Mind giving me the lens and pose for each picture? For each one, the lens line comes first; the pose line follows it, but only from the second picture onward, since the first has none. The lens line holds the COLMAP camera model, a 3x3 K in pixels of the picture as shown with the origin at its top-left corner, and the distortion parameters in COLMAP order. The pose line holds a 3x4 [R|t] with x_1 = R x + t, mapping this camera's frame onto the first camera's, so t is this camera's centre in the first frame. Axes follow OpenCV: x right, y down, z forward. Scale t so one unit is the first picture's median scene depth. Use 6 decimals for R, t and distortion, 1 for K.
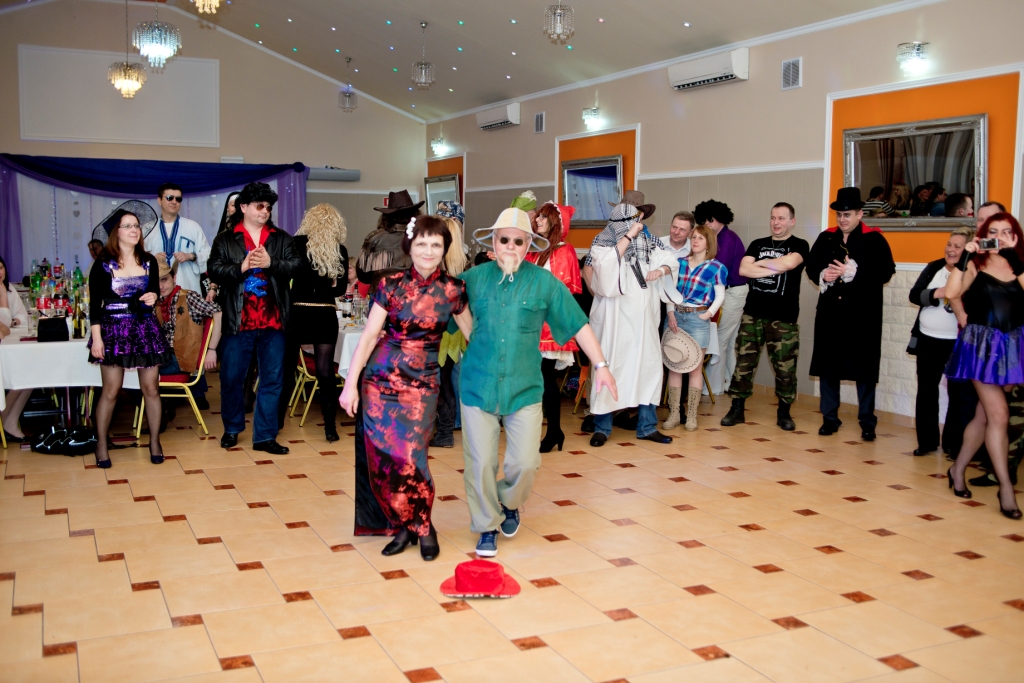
lens RADIAL K [[1022.9, 0, 512.0], [0, 1022.9, 341.5], [0, 0, 1]] dist [-0.085178, 0.089949]
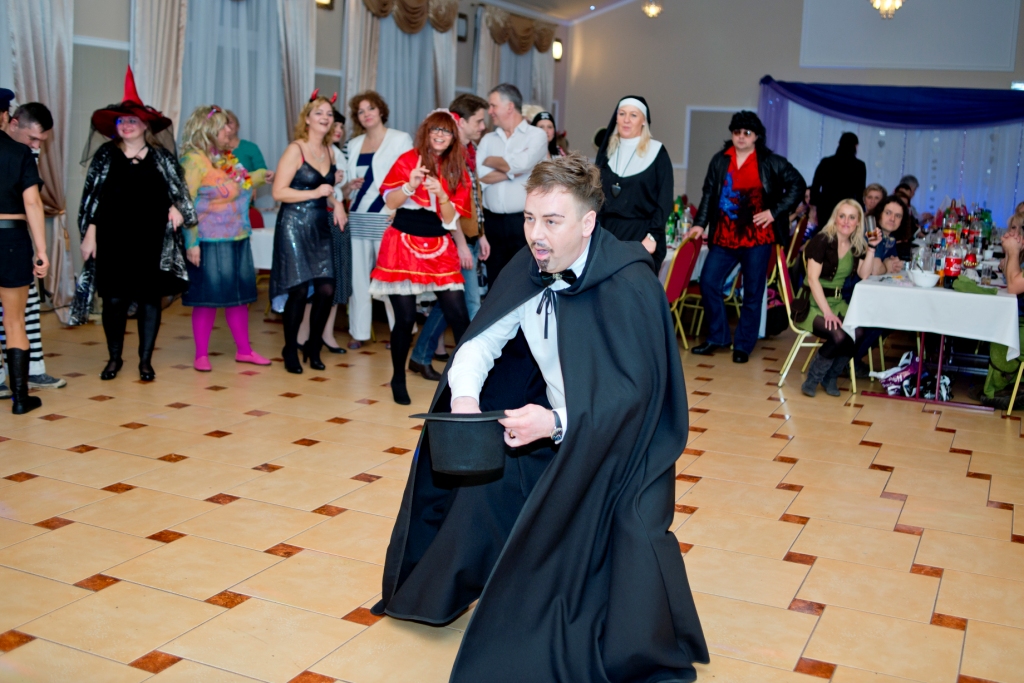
lens RADIAL K [[1098.2, 0, 561.2], [0, 1098.2, 355.2], [0, 0, 1]] dist [-0.047808, 0.035350]
pose [[0.671325, 0.157125, -0.724317, 0.299077], [-0.113508, 0.987537, 0.109021, -0.019155], [0.732420, 0.009027, 0.680794, 0.172872]]
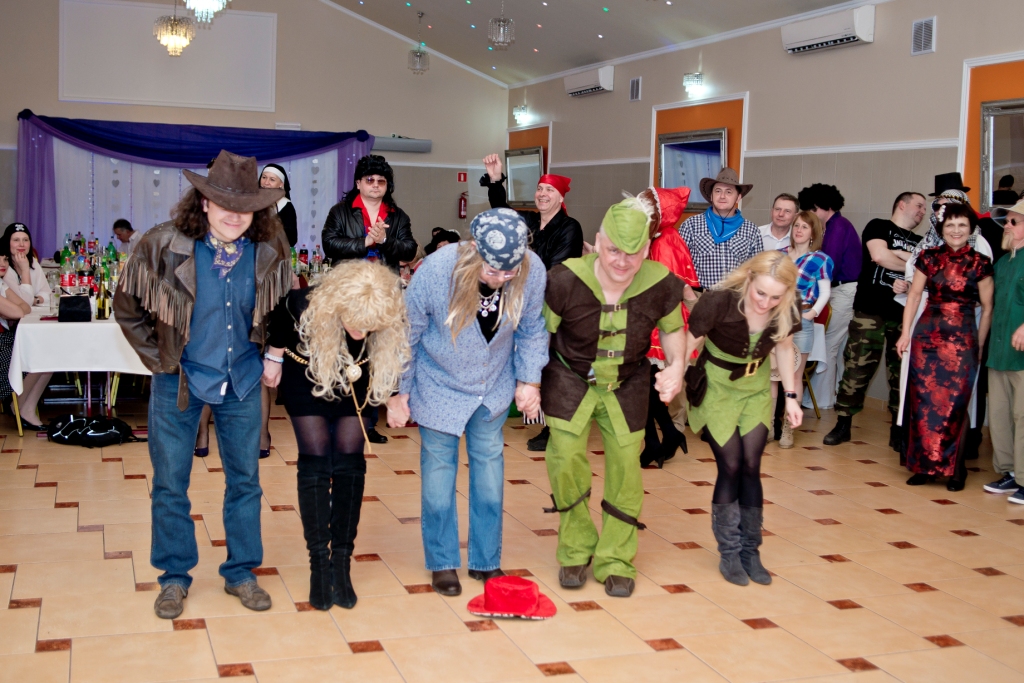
lens RADIAL K [[1192.3, 0, 494.0], [0, 1192.3, 330.9], [0, 0, 1]] dist [-0.077216, 0.056871]
pose [[0.994353, 0.030924, -0.101518, 0.025752], [-0.031824, 0.999467, -0.007251, 0.003031], [0.101240, 0.010440, 0.994807, -0.022835]]
